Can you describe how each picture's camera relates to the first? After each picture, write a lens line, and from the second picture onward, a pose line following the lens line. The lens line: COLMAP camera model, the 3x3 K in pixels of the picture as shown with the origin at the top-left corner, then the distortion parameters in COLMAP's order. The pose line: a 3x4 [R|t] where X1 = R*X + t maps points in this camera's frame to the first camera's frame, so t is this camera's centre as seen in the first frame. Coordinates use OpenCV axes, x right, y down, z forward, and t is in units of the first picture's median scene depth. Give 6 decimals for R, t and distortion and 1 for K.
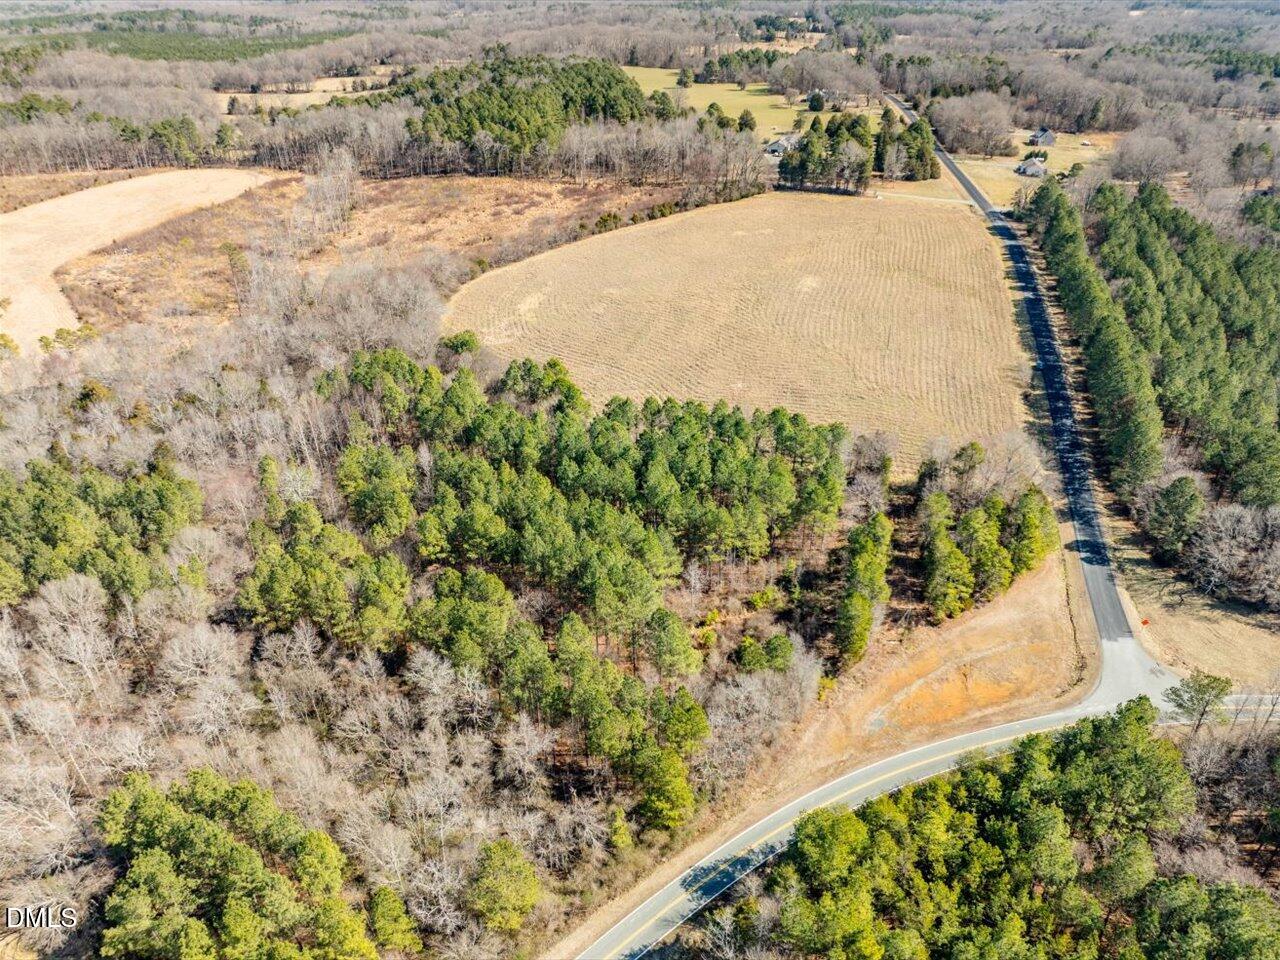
lens RADIAL K [[903.2, 0, 639.1], [0, 903.2, 481.3], [0, 0, 1]] dist [-0.034169, -0.000966]
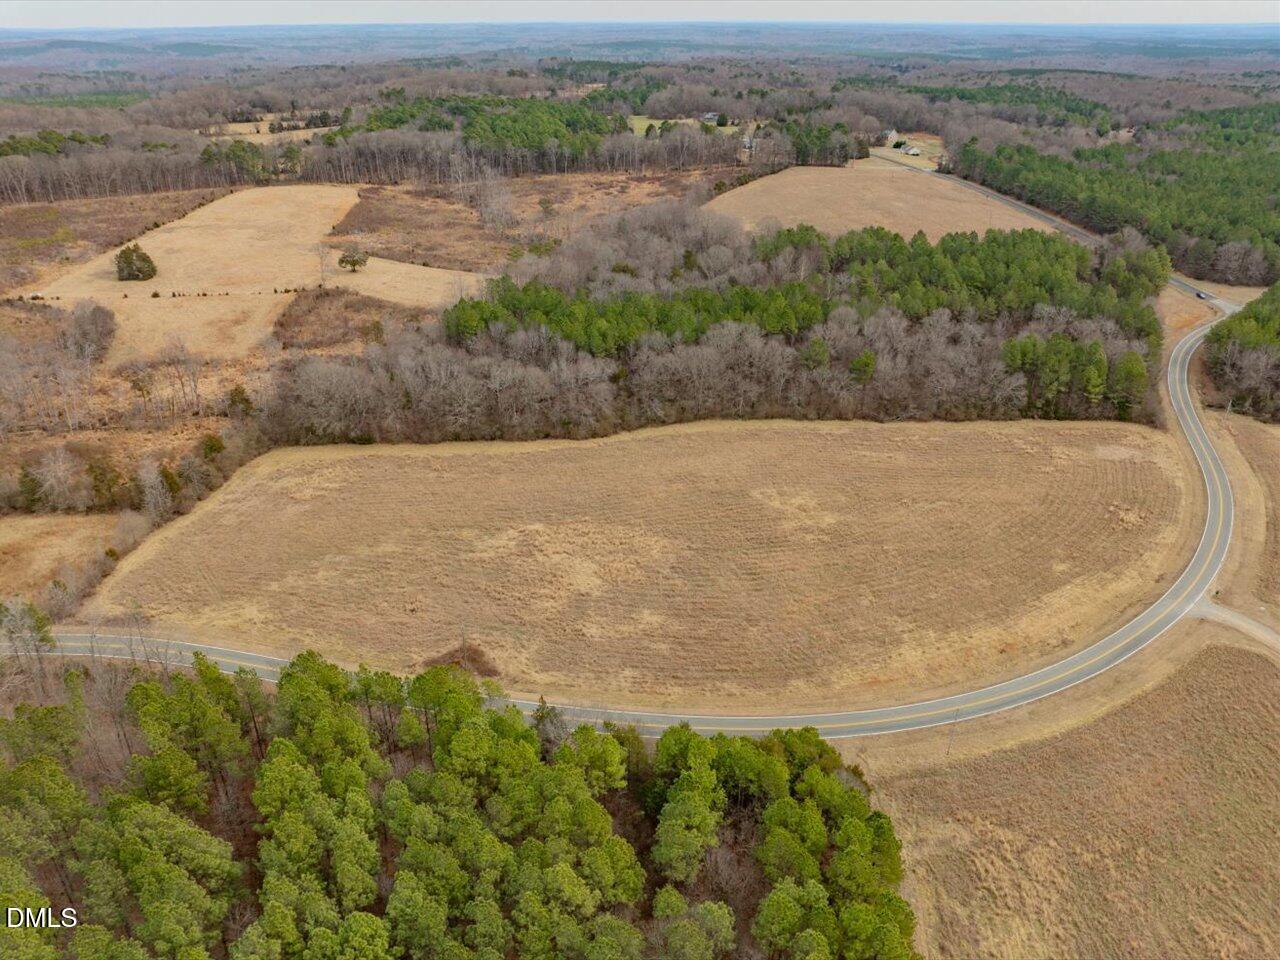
lens RADIAL K [[902.8, 0, 640.0], [0, 902.8, 480.0], [0, 0, 1]] dist [-0.051257, 0.027318]
pose [[0.918169, -0.167665, 0.358962, -0.685235], [0.190292, 0.981317, -0.028382, 0.169241], [-0.347497, 0.094368, 0.932920, -0.218483]]
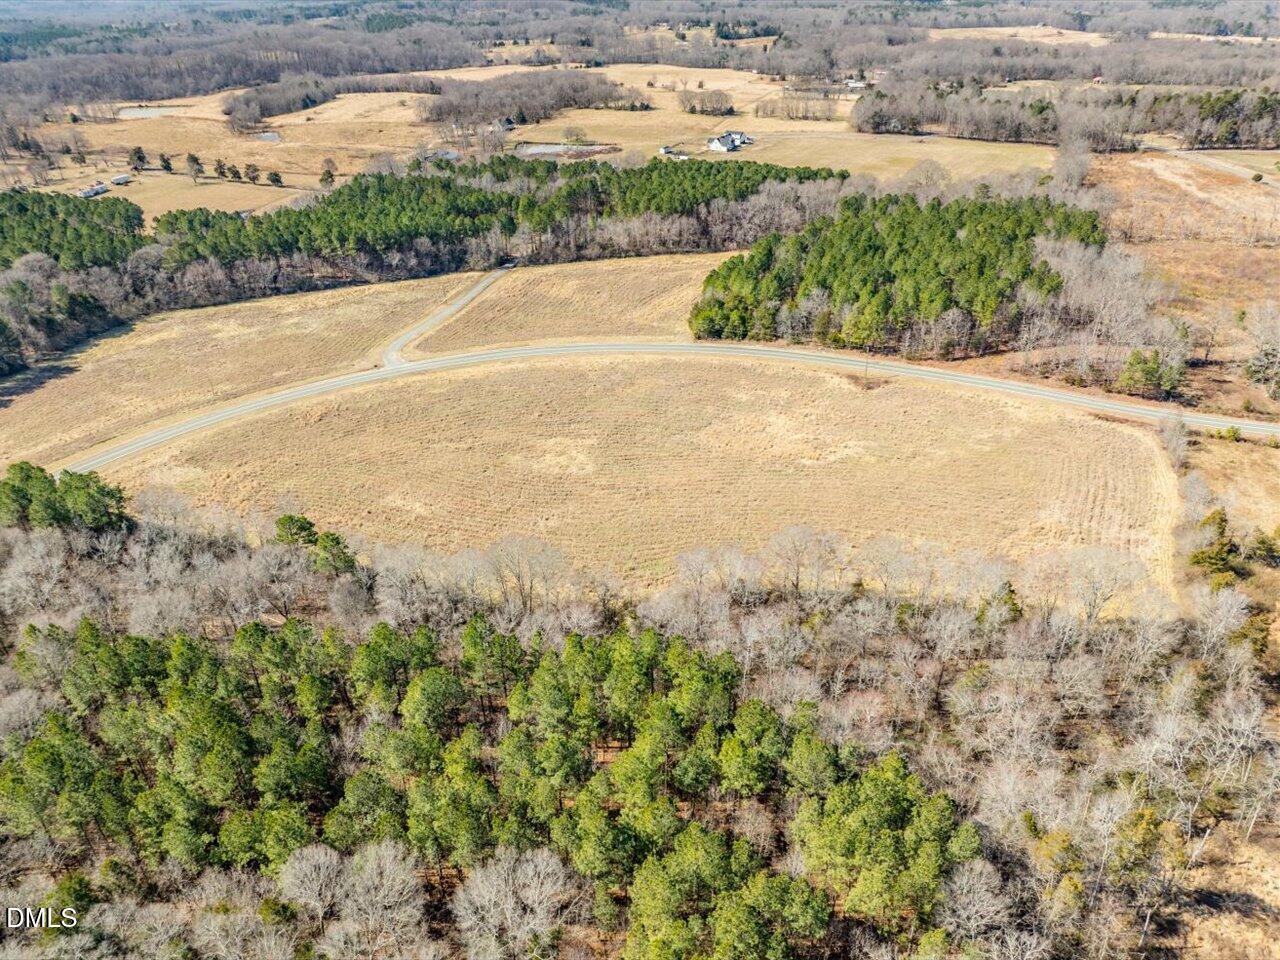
lens RADIAL K [[902.8, 0, 640.0], [0, 902.8, 480.0], [0, 0, 1]] dist [-0.051257, 0.027318]
pose [[-0.997734, 0.052779, -0.041729, -0.436803], [-0.011028, 0.483532, 0.875257, -0.305009], [0.066372, 0.873734, -0.481854, 0.534960]]
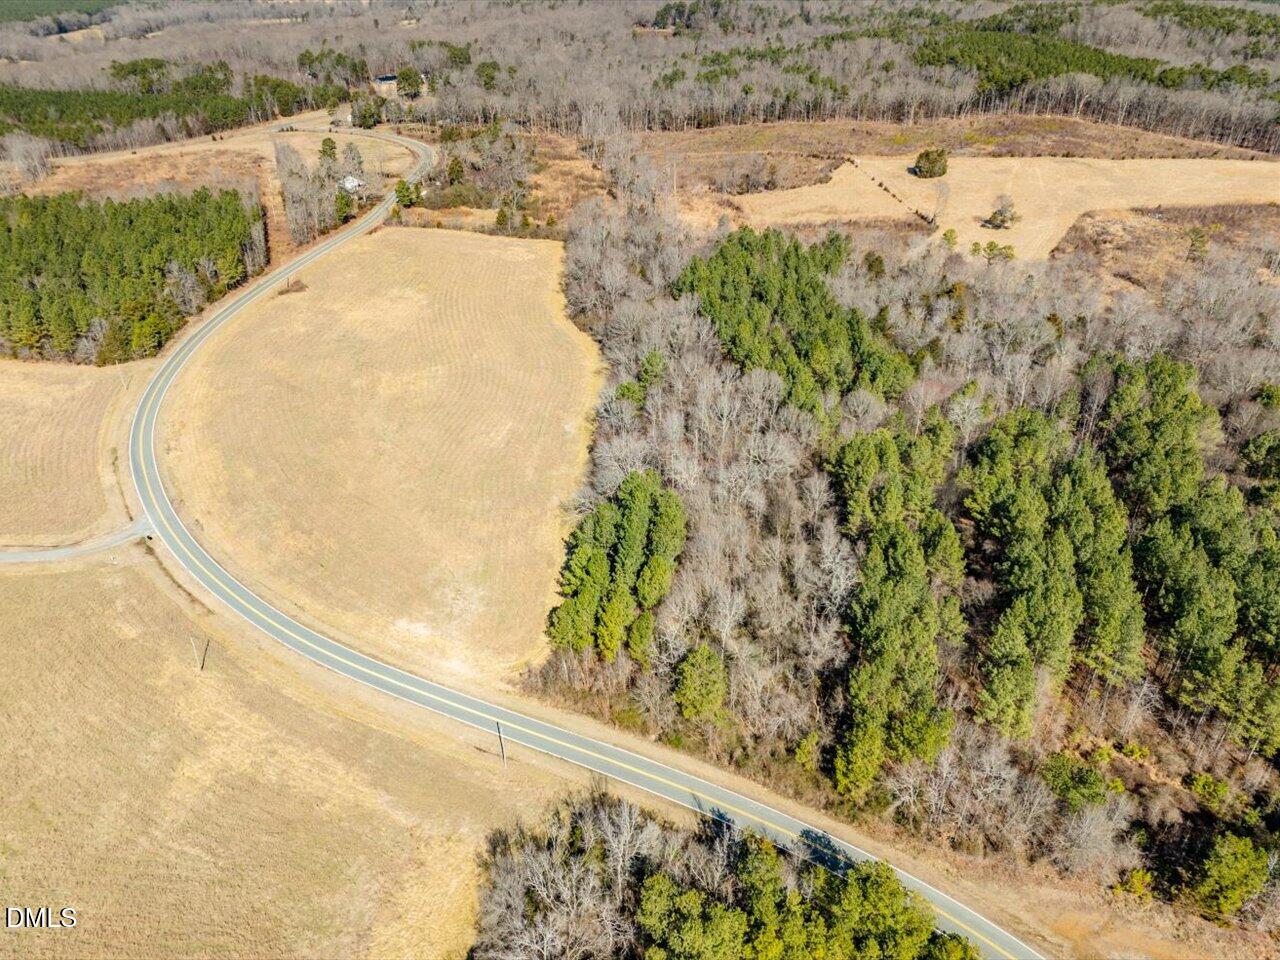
lens RADIAL K [[902.8, 0, 640.0], [0, 902.8, 480.0], [0, 0, 1]] dist [-0.051257, 0.027318]
pose [[0.332362, 0.502204, -0.798328, 0.194387], [-0.484561, 0.817115, 0.312289, -0.036483], [0.809158, 0.283045, 0.514926, 0.062963]]
